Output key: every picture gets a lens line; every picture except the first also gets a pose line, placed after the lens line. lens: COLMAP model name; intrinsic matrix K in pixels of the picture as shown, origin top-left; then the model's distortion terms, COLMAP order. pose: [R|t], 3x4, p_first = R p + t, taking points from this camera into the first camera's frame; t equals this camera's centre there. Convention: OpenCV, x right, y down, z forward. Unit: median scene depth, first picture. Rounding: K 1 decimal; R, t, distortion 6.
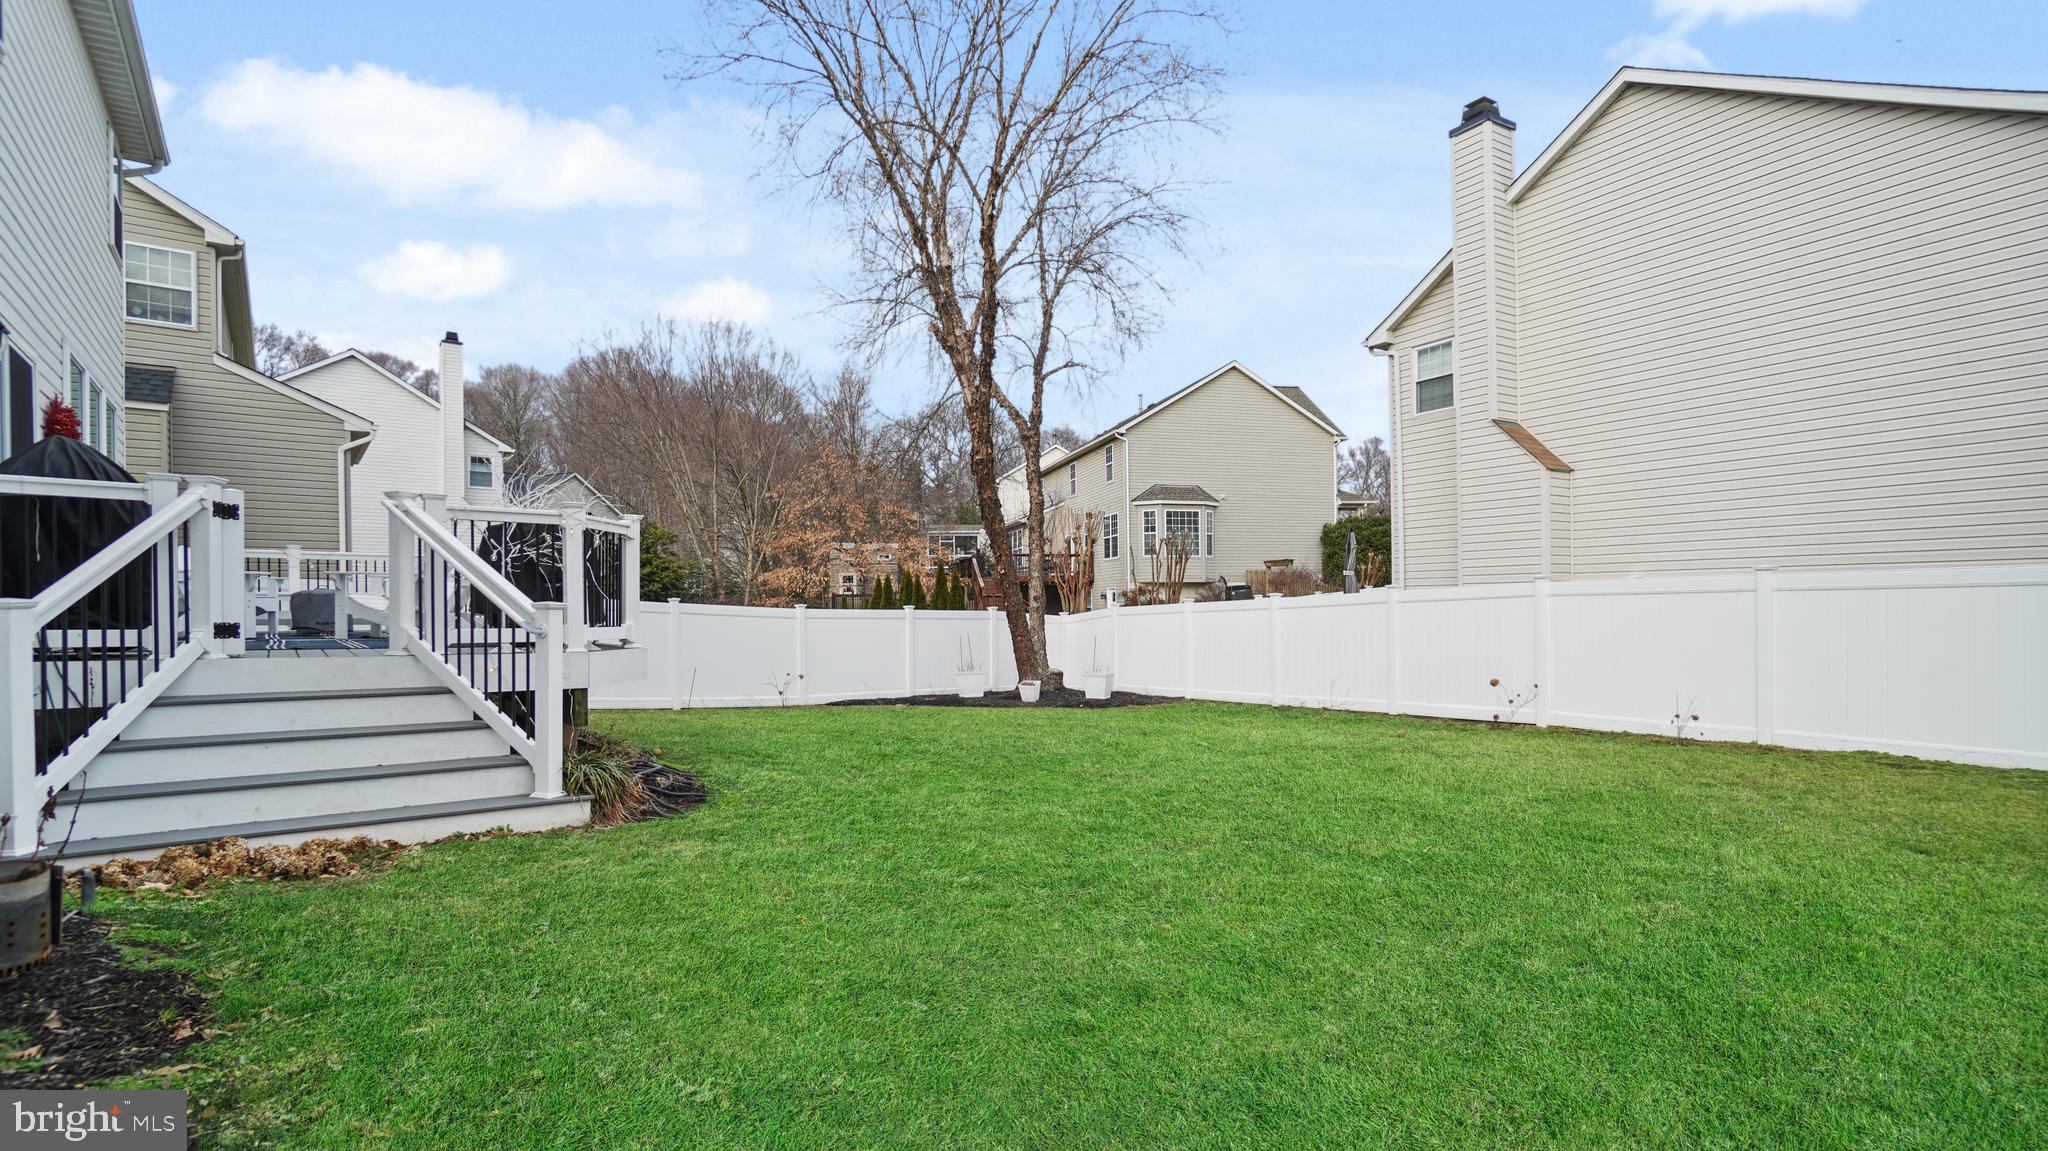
lens RADIAL K [[969.6, 0, 1019.7], [0, 969.6, 635.0], [0, 0, 1]] dist [-0.067260, 0.023658]
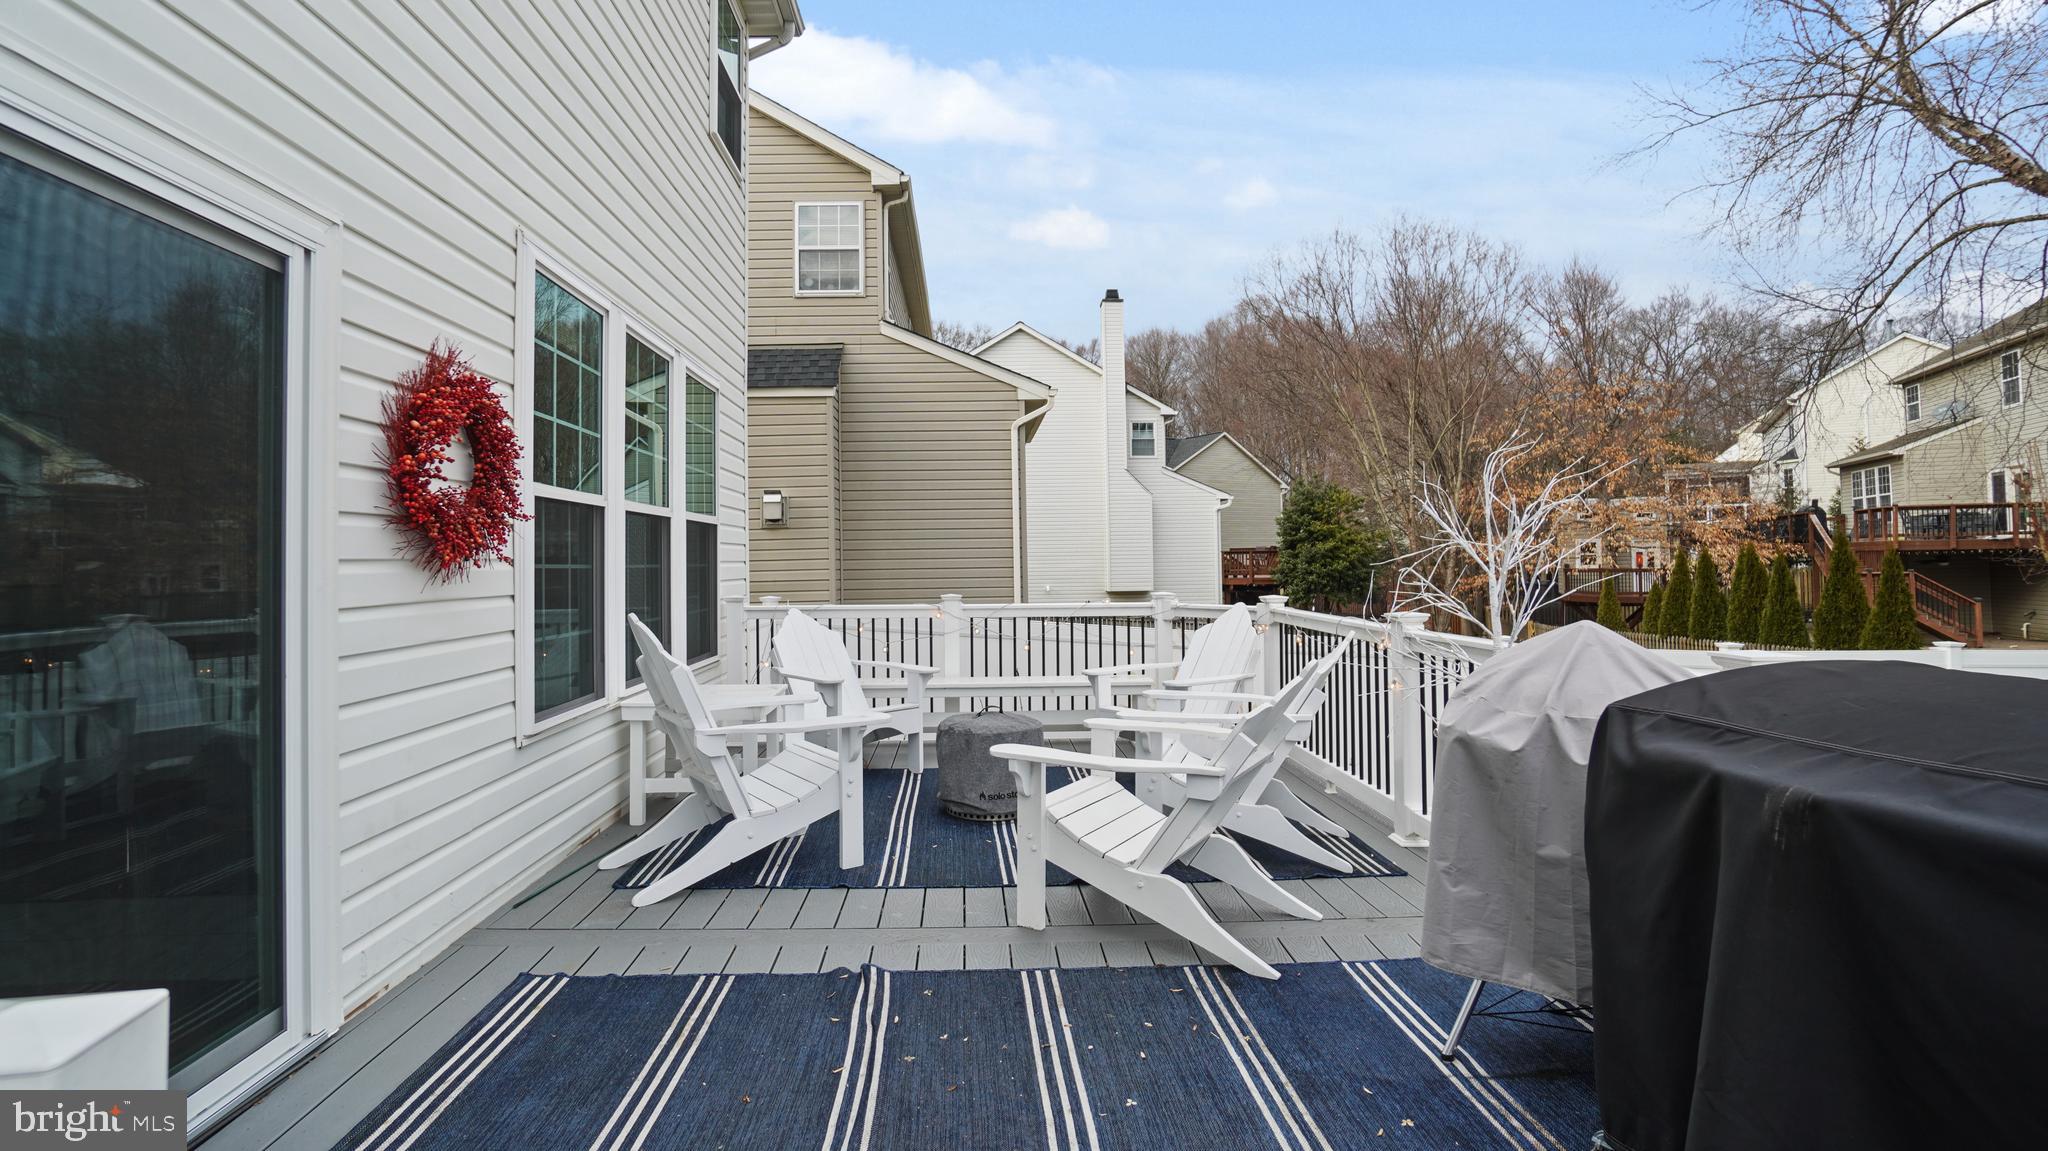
lens RADIAL K [[924.2, 0, 995.1], [0, 924.2, 560.5], [0, 0, 1]] dist [-0.060929, 0.019434]
pose [[0.802650, -0.006322, -0.596416, -0.291139], [-0.004357, 0.999855, -0.016462, -0.076389], [0.596434, 0.015811, 0.802506, 0.395206]]
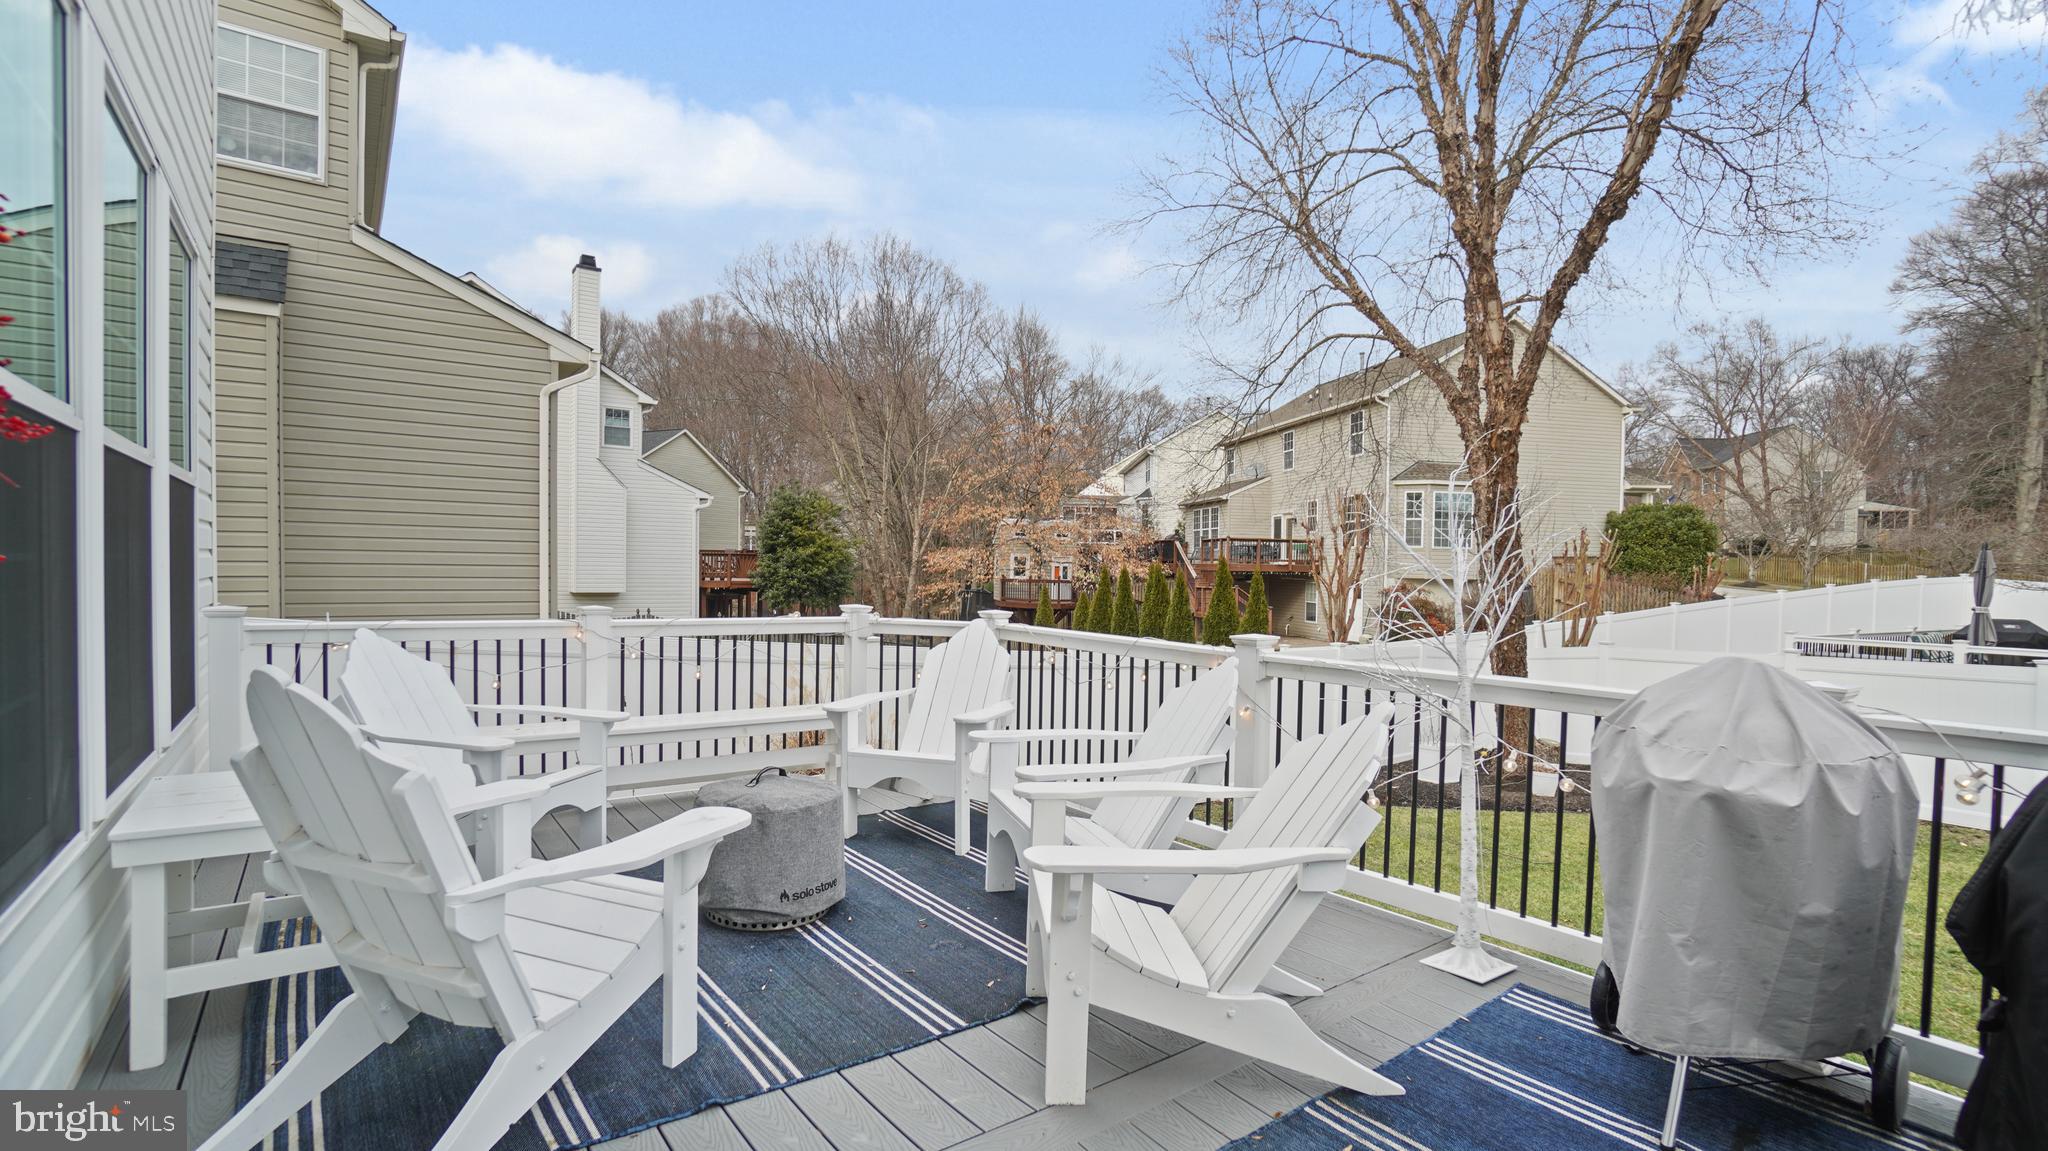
lens RADIAL K [[906.2, 0, 963.4], [0, 906.2, 604.5], [0, 0, 1]] dist [-0.058271, 0.018309]
pose [[0.998607, 0.025755, -0.046059, -0.418404], [-0.024785, 0.999462, 0.021499, -0.077670], [0.046587, -0.020328, 0.998707, 0.428050]]
